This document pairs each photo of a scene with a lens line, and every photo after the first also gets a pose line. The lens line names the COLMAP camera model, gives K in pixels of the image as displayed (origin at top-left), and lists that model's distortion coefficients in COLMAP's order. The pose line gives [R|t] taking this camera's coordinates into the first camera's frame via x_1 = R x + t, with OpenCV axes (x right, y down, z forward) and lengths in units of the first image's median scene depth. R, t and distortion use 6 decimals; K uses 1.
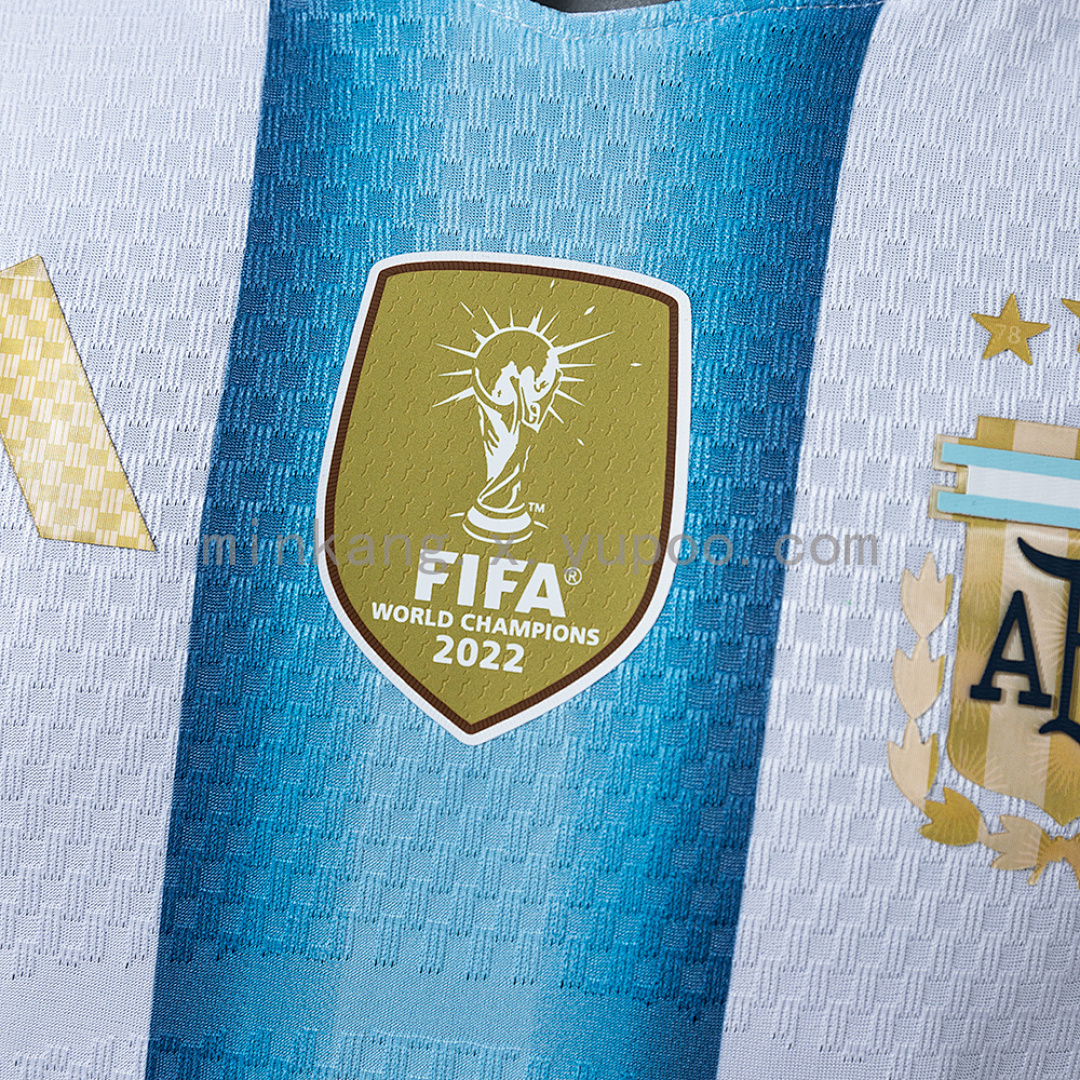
lens RADIAL K [[2358.8, 0, 540.0], [0, 2358.8, 540.0], [0, 0, 1]] dist [-0.036871, 0.022770]
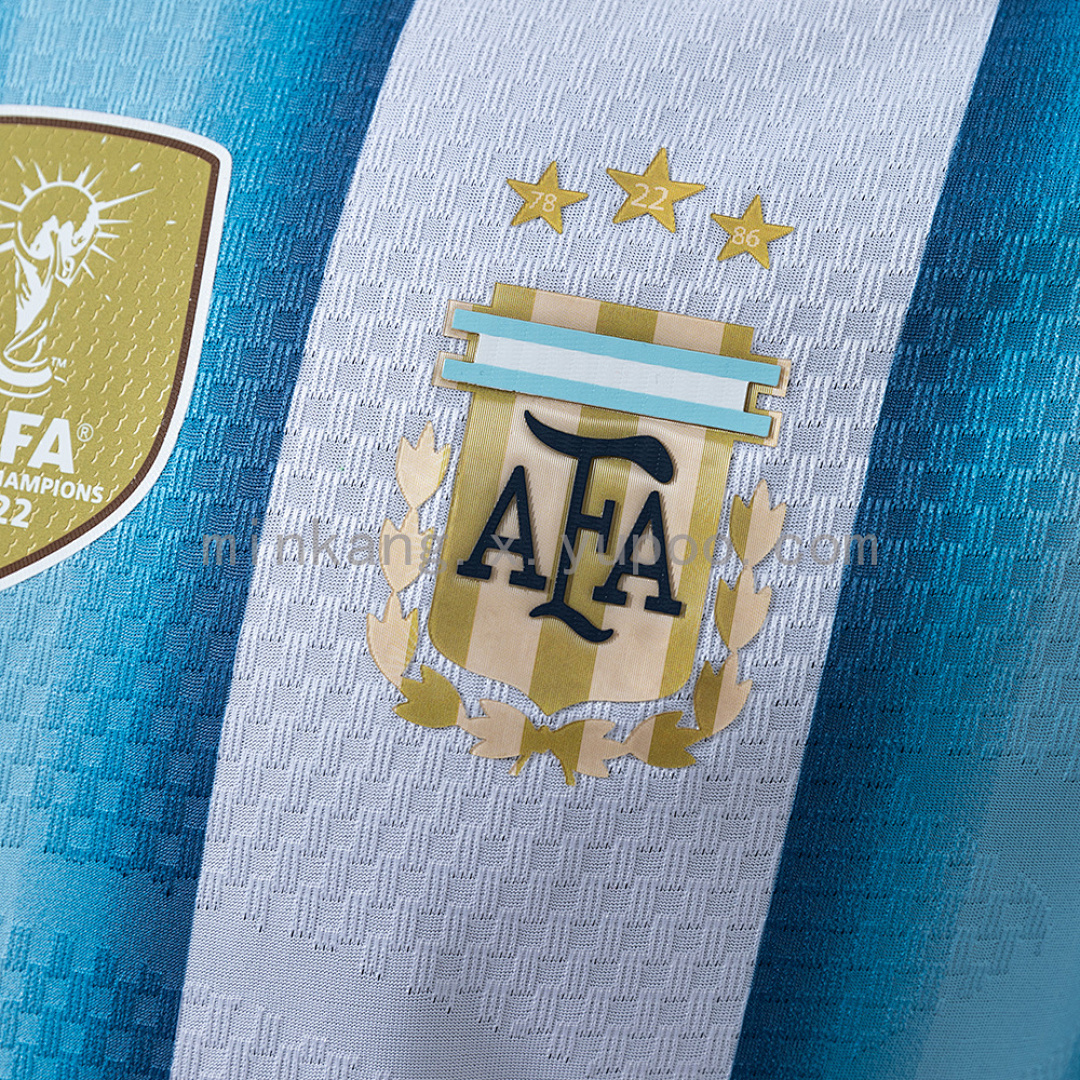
lens RADIAL K [[2358.8, 0, 540.0], [0, 2358.8, 540.0], [0, 0, 1]] dist [-0.036871, 0.022770]
pose [[0.991275, 0.053960, -0.120258, 0.331622], [-0.056711, 0.998199, -0.019569, 0.070543], [0.118985, 0.026218, 0.992550, 0.057687]]
